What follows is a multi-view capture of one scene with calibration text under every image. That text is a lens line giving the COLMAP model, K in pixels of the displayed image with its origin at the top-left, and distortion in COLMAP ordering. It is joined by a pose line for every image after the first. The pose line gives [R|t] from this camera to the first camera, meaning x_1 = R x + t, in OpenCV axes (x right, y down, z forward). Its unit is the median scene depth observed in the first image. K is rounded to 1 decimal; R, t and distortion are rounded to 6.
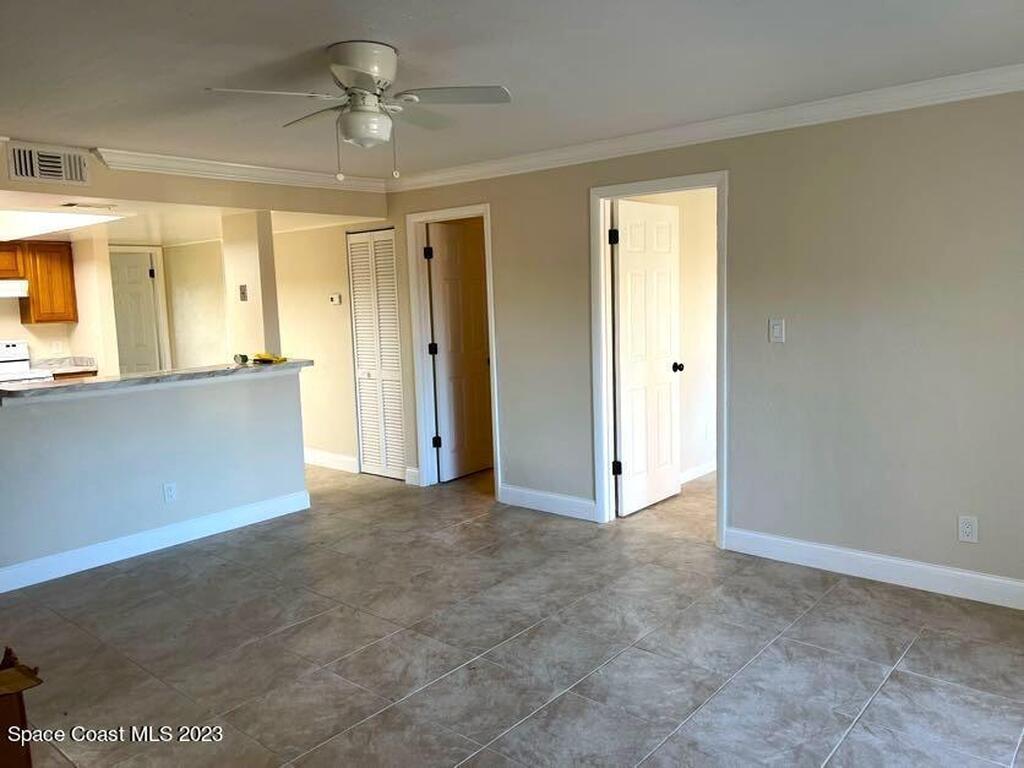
lens RADIAL K [[777.1, 0, 512.0], [0, 777.1, 384.0], [0, 0, 1]] dist [0.066717, -0.079013]
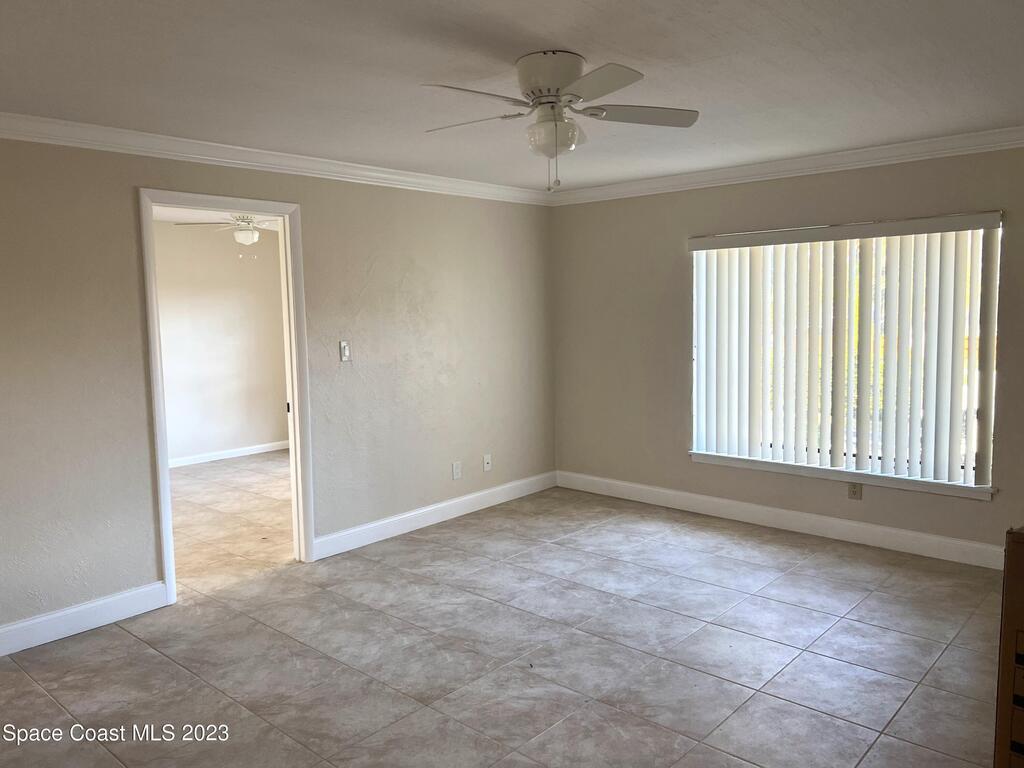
lens RADIAL K [[777.1, 0, 512.0], [0, 777.1, 384.0], [0, 0, 1]] dist [0.066717, -0.079013]
pose [[0.028889, -0.074003, 0.996839, -0.905904], [0.142851, 0.987325, 0.069157, -0.071890], [-0.989323, 0.140401, 0.039094, 0.790768]]
